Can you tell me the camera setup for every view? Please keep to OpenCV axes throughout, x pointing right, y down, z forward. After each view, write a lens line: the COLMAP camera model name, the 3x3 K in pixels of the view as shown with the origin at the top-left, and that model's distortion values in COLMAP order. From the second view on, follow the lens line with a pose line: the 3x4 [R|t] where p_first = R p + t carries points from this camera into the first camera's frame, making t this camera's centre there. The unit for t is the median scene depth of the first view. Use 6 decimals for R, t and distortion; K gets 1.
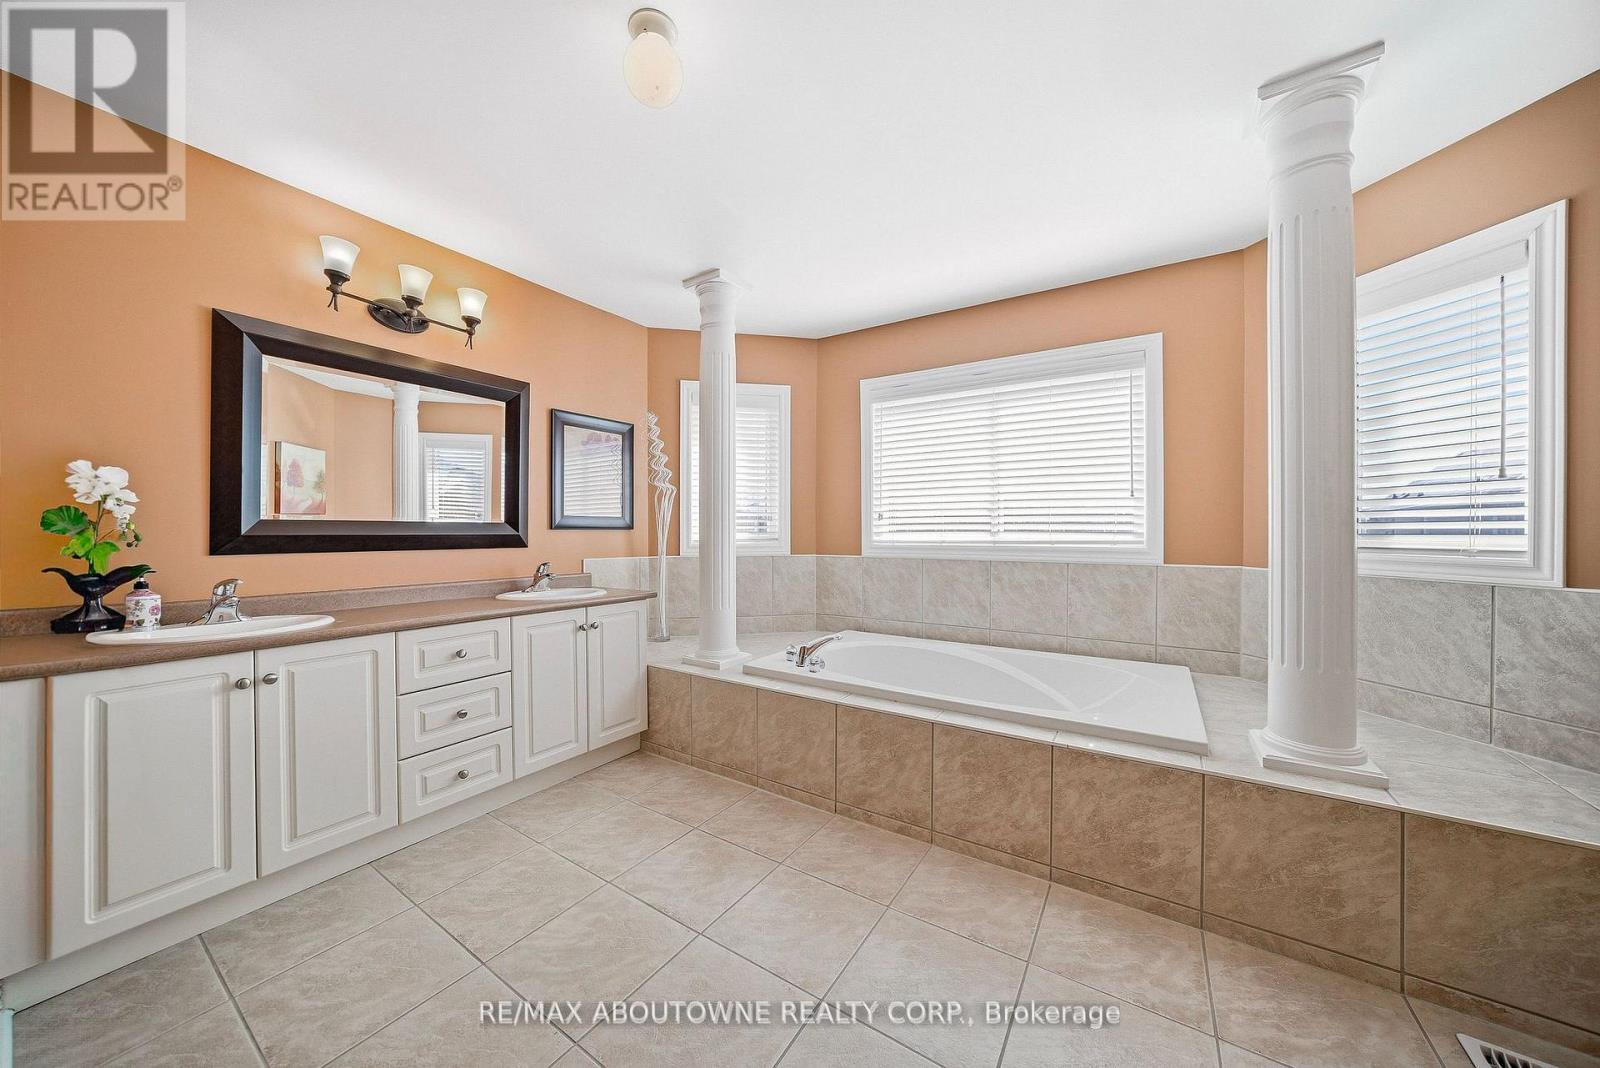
lens RADIAL K [[543.1, 0, 804.2], [0, 543.1, 521.3], [0, 0, 1]] dist [-0.022837, 0.004755]
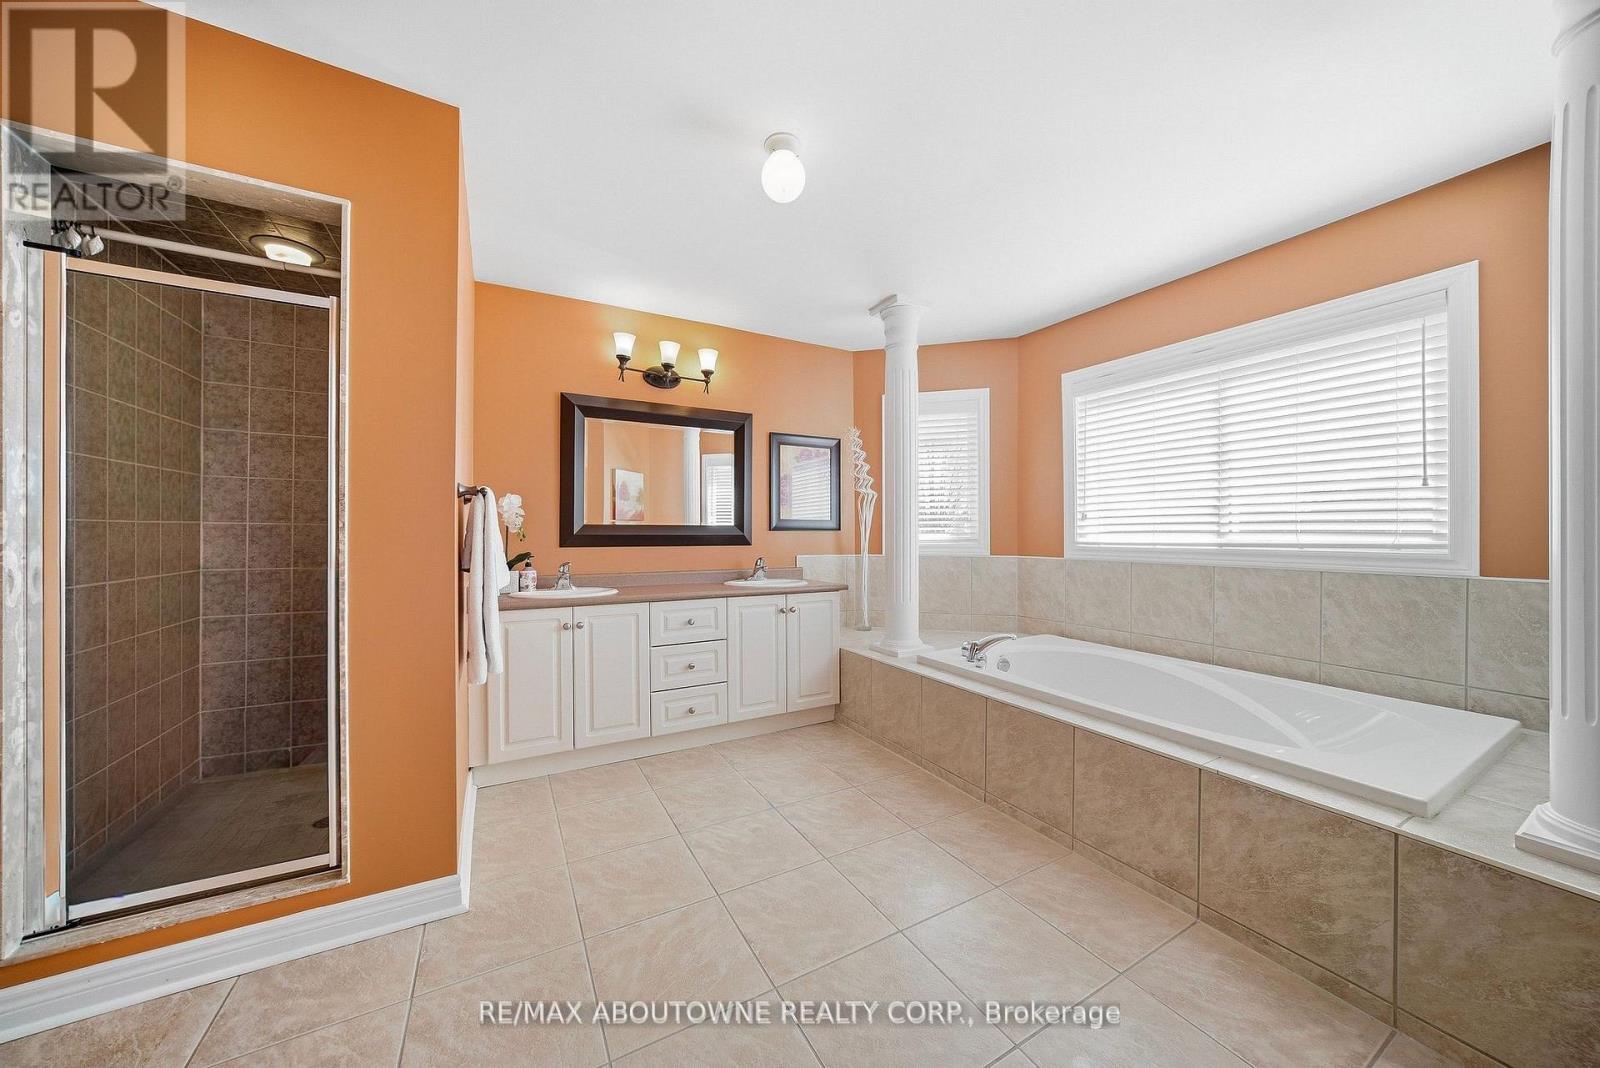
lens RADIAL K [[543.1, 0, 804.8], [0, 543.1, 521.1], [0, 0, 1]] dist [-0.022837, 0.004755]
pose [[0.886995, -0.009996, -0.461672, 0.205296], [0.008607, 0.999950, -0.005116, -0.000088], [0.461700, 0.000564, 0.887036, -0.072146]]
